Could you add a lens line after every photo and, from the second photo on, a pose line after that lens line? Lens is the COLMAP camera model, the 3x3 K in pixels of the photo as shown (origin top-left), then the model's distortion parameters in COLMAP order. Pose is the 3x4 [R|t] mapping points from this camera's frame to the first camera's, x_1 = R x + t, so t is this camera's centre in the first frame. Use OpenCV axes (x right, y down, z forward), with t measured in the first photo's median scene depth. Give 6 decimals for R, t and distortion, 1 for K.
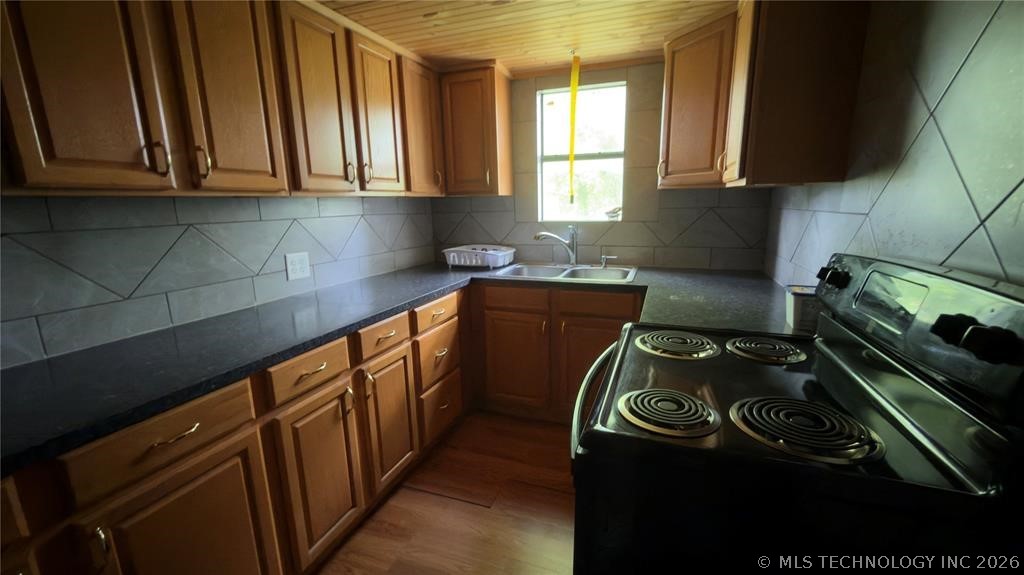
lens RADIAL K [[409.6, 0, 512.1], [0, 409.6, 287.6], [0, 0, 1]] dist [0.000134, 0.000026]
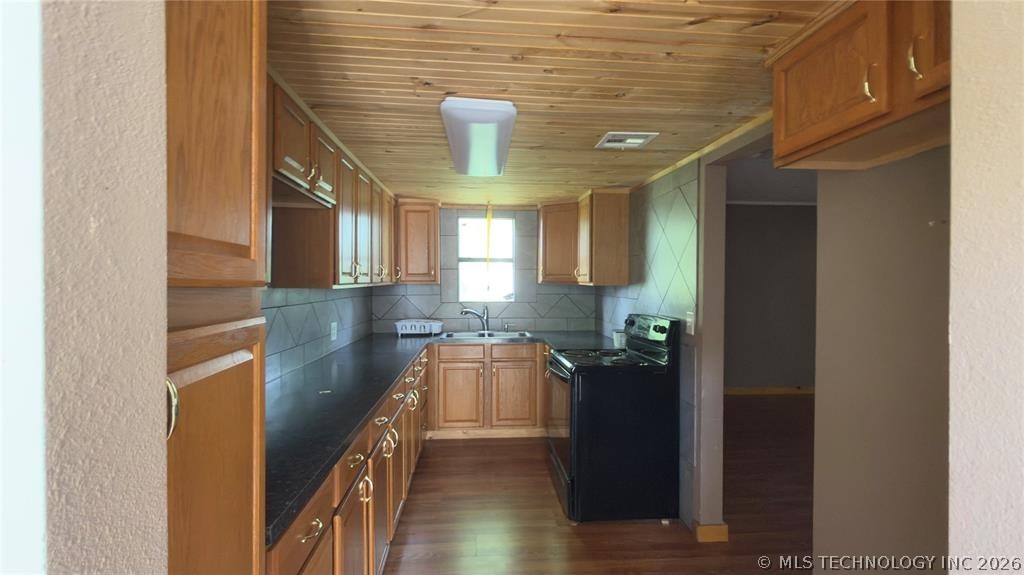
lens RADIAL K [[484.7, 0, 515.6], [0, 484.7, 286.0], [0, 0, 1]] dist [-0.000249, -0.000003]
pose [[0.902882, 0.013748, 0.429669, -0.558800], [0.069980, 0.981456, -0.178455, 0.113590], [-0.424154, 0.191192, 0.885177, -0.683543]]
